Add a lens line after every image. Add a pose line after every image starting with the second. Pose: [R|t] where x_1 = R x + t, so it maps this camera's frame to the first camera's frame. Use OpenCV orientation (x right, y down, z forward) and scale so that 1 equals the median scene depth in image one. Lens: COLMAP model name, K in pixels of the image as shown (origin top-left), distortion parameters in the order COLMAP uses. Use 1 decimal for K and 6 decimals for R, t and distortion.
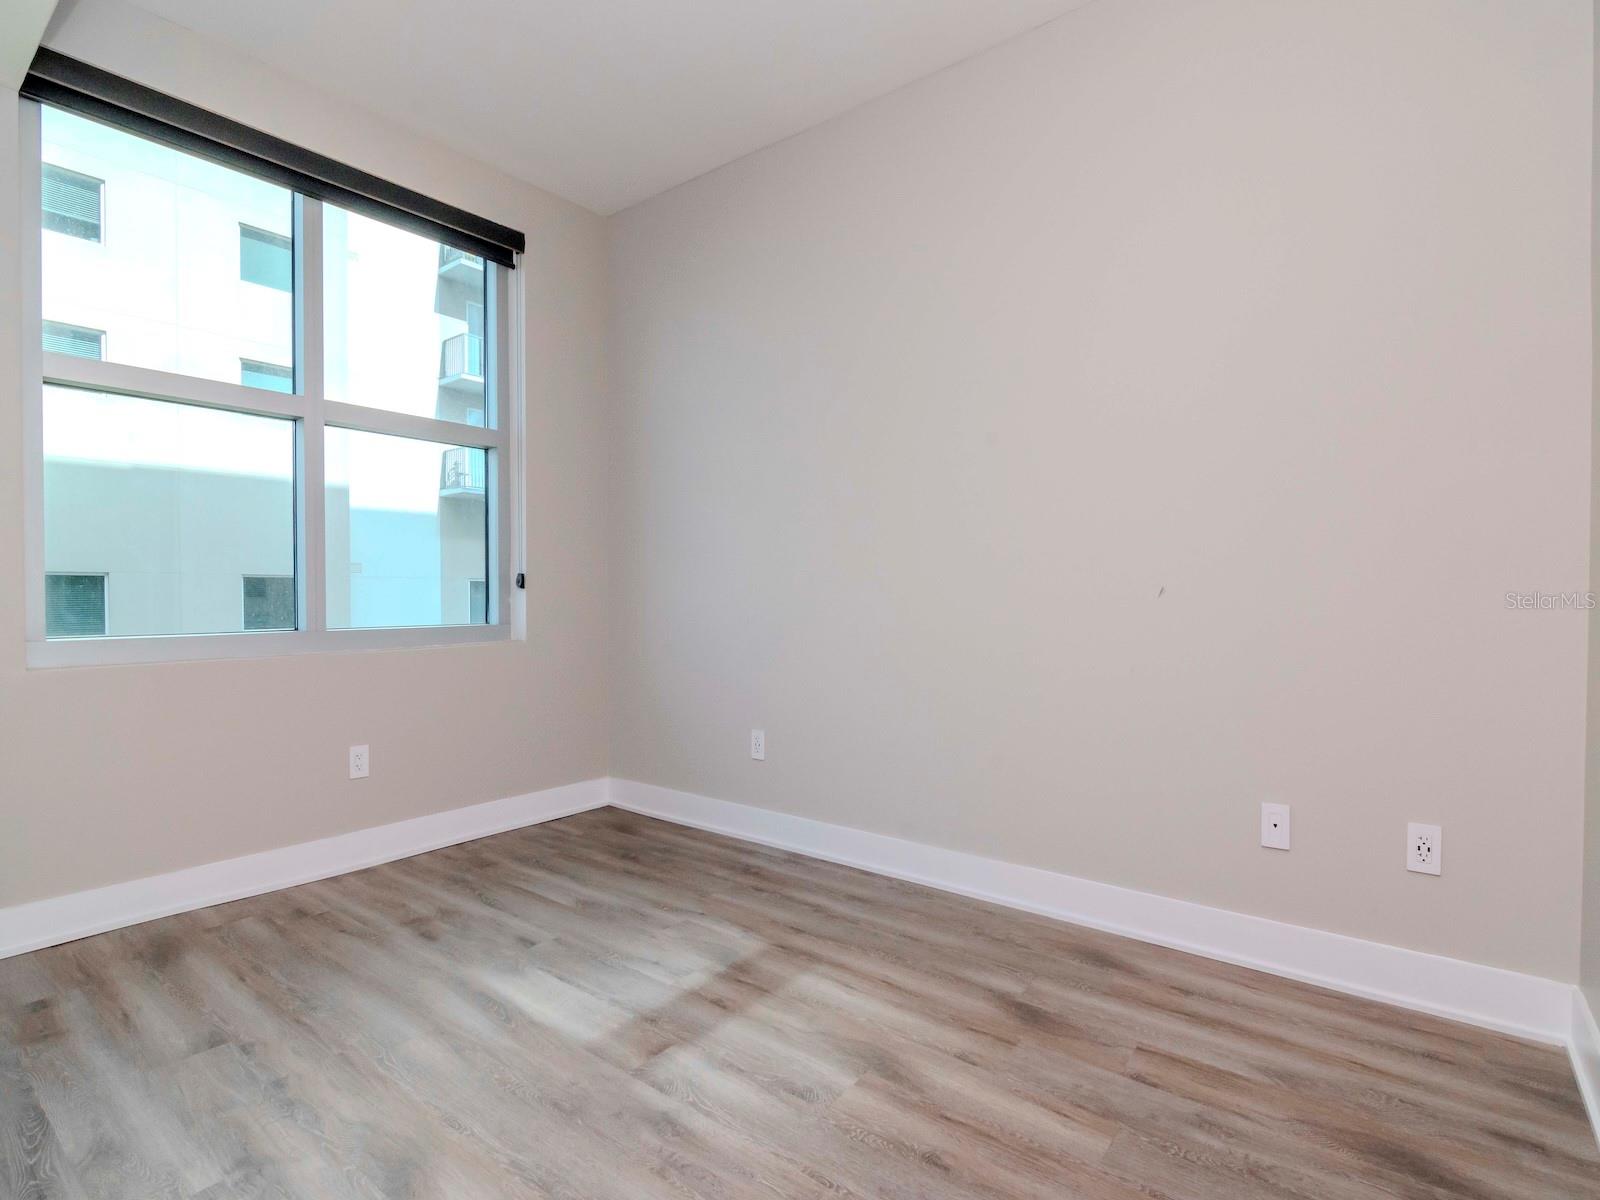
lens RADIAL K [[790.2, 0, 813.3], [0, 790.2, 605.0], [0, 0, 1]] dist [-0.002893, -0.001822]
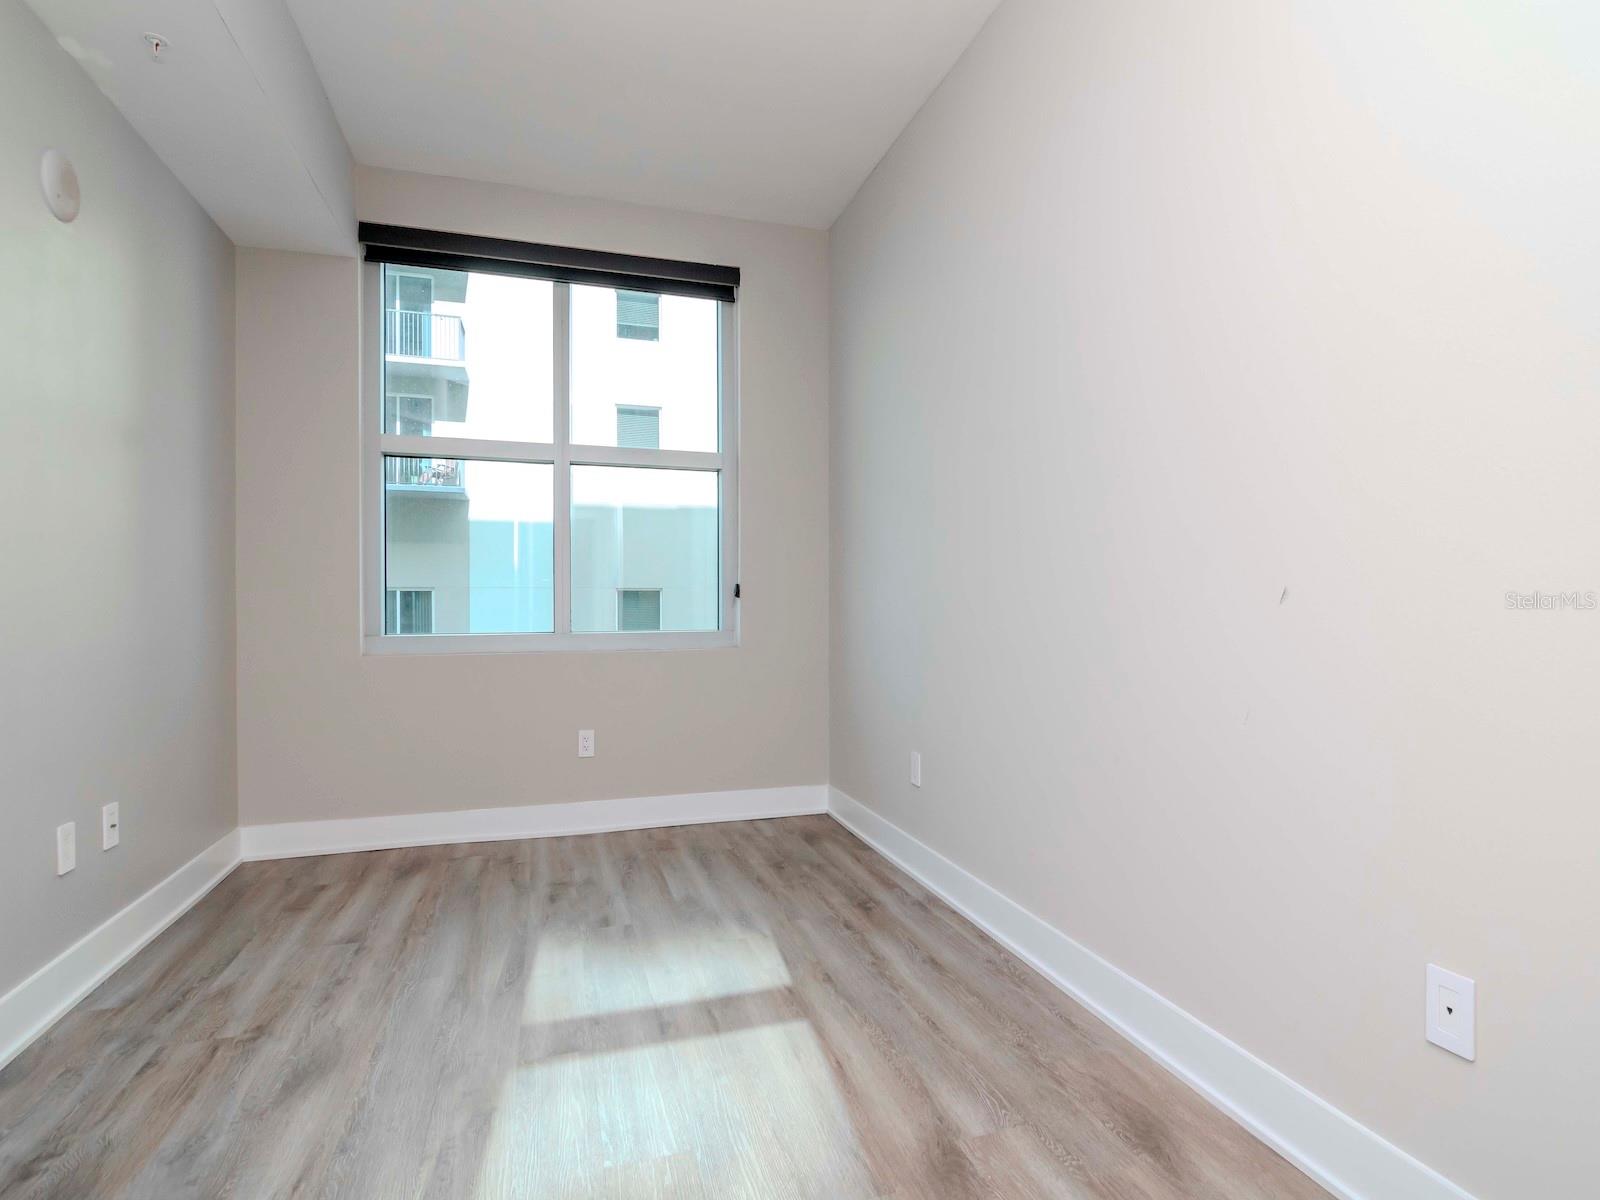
lens RADIAL K [[796.9, 0, 800.0], [0, 796.9, 600.0], [0, 0, 1]] dist [-0.003336, -0.002144]
pose [[0.821066, -0.005436, -0.570808, 0.442003], [-0.004369, 0.999866, -0.015806, -0.000521], [0.570817, 0.015471, 0.820932, 0.224978]]
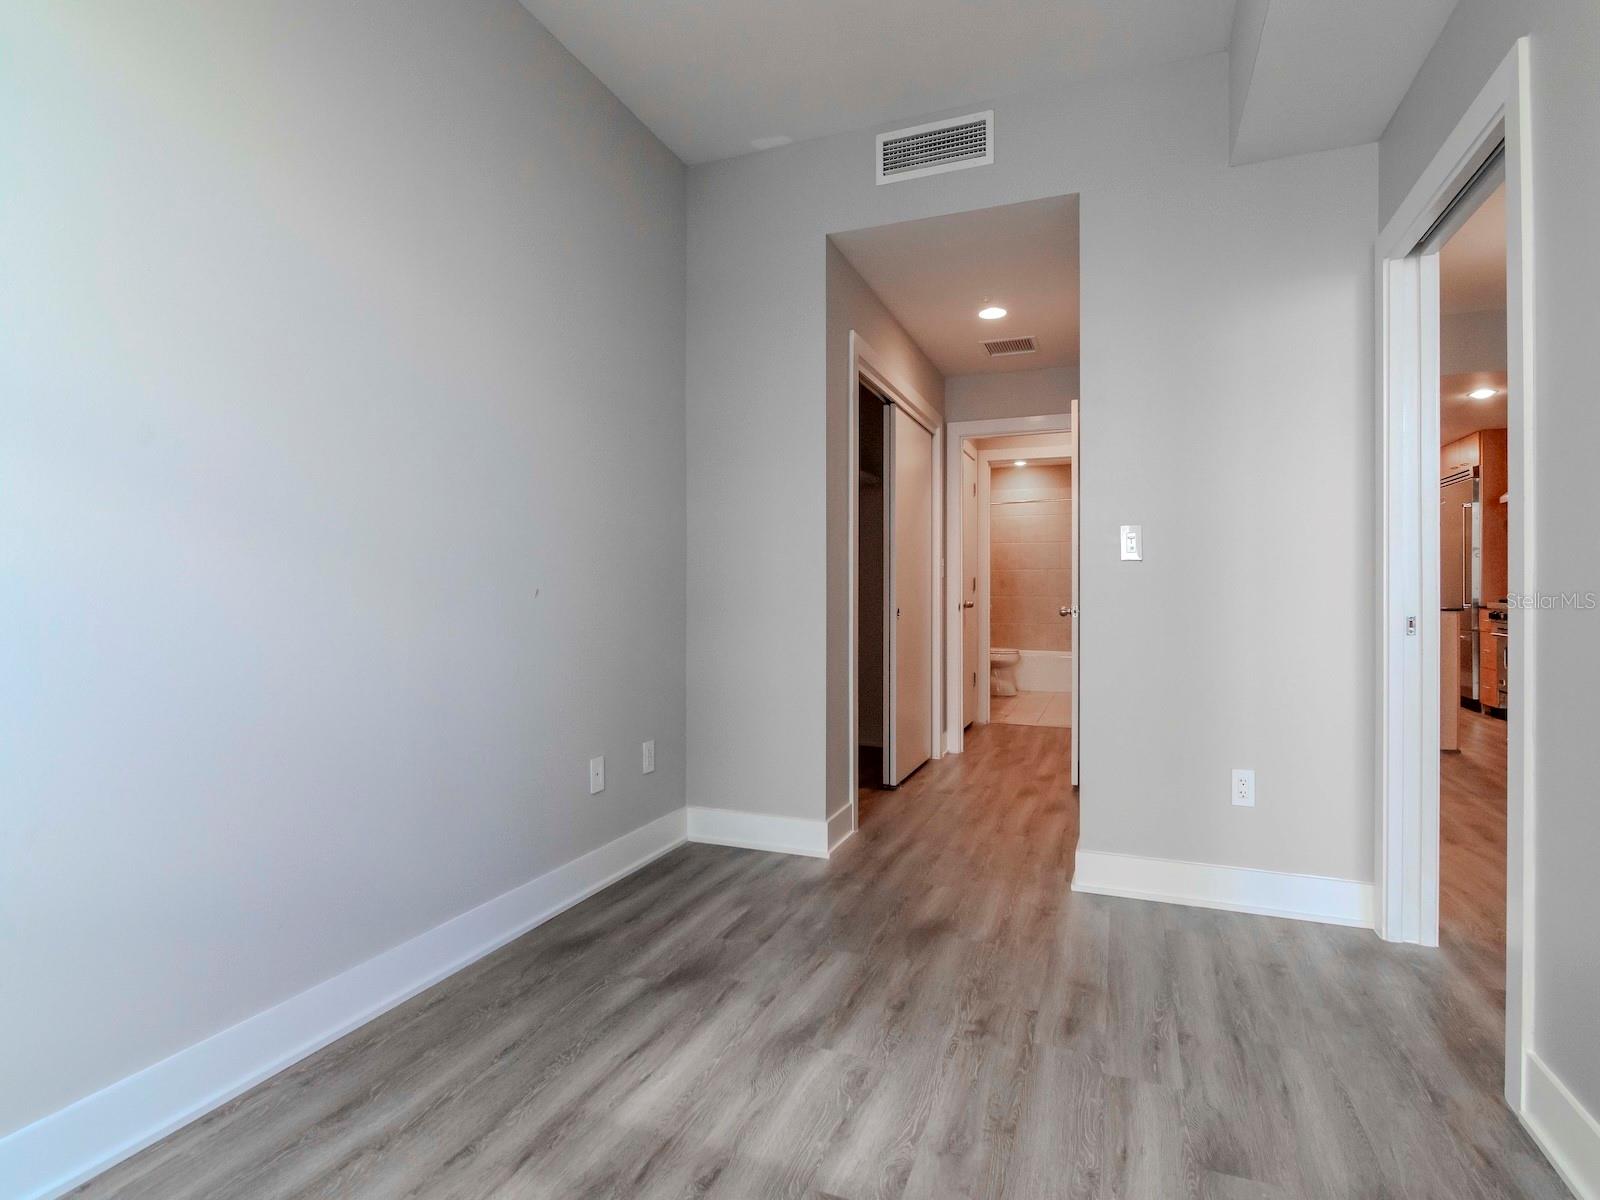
lens RADIAL K [[796.9, 0, 800.0], [0, 796.9, 600.0], [0, 0, 1]] dist [-0.003336, -0.002144]
pose [[-0.268630, -0.009605, 0.963196, -0.639641], [0.013024, 0.999823, 0.013603, -0.020721], [-0.963155, 0.016198, -0.268457, 0.854268]]
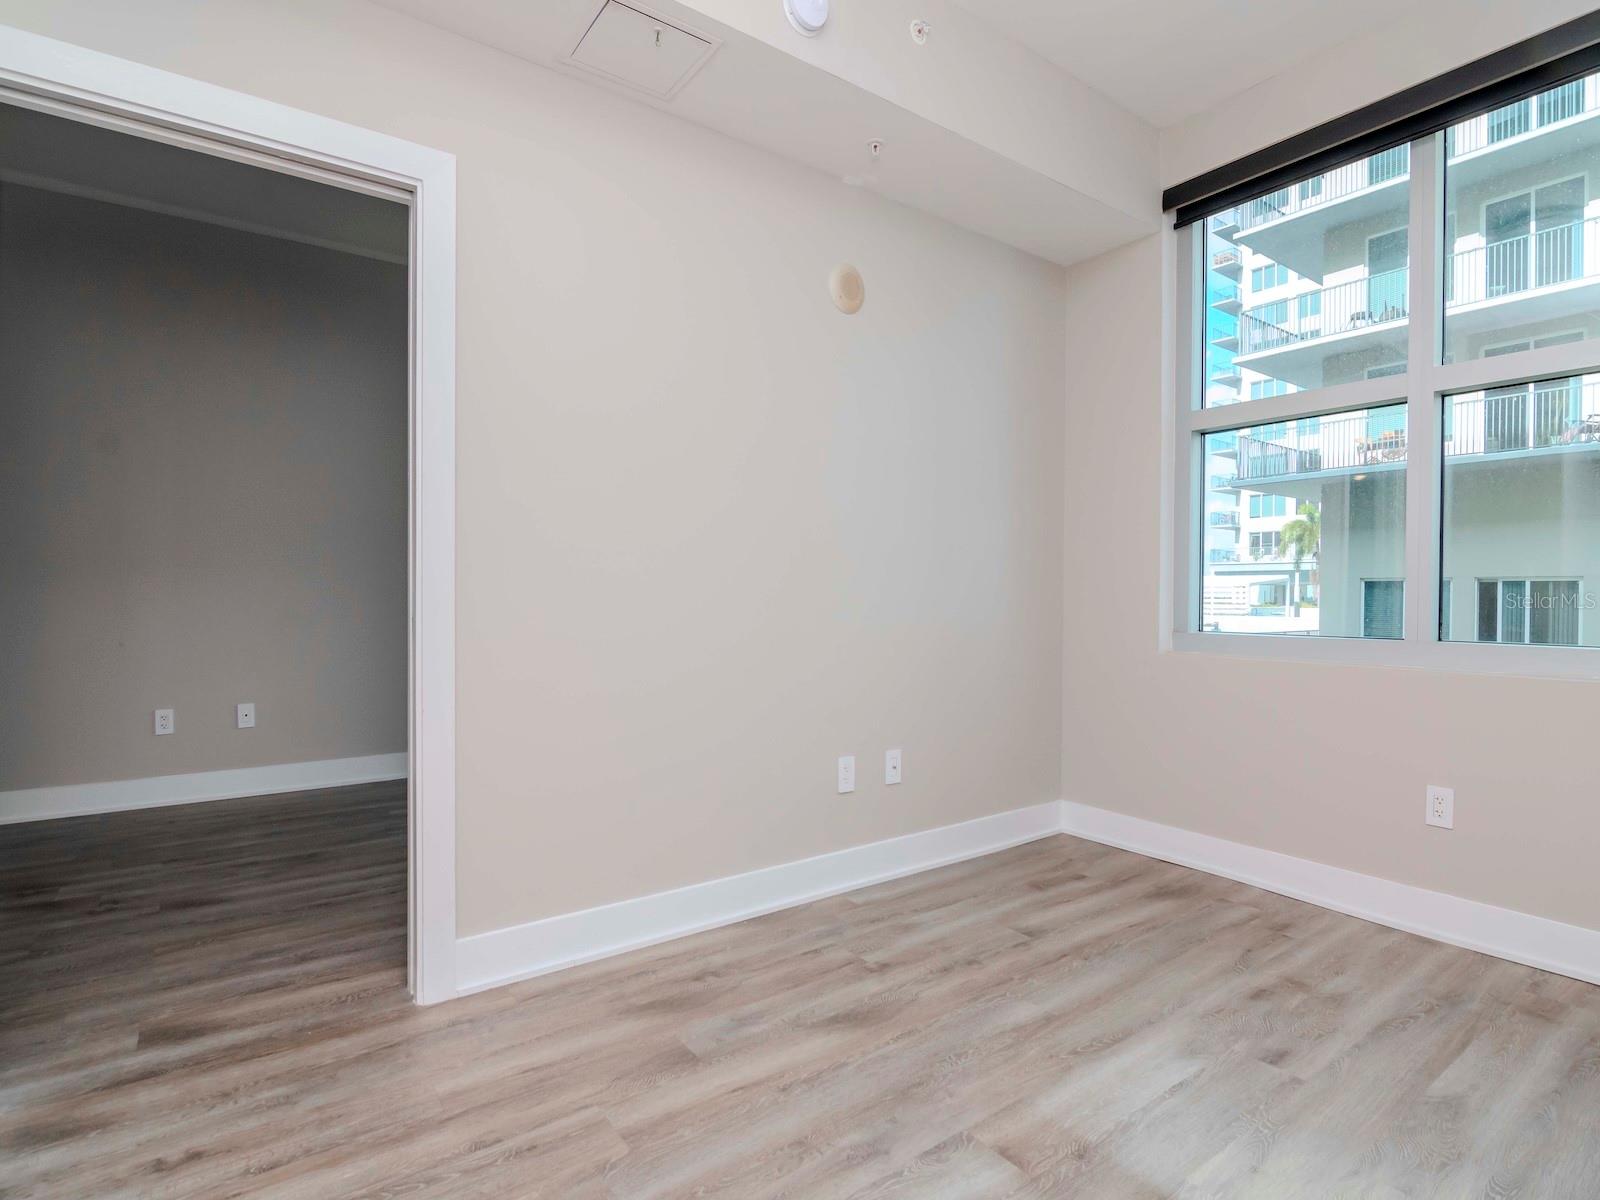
lens RADIAL K [[807.3, 0, 811.0], [0, 807.3, 598.8], [0, 0, 1]] dist [-0.005293, -0.001323]
pose [[-0.275246, 0.004015, -0.961366, 0.454418], [-0.019195, 0.999769, 0.009671, -0.010321], [0.961182, 0.021115, -0.275105, 0.706348]]
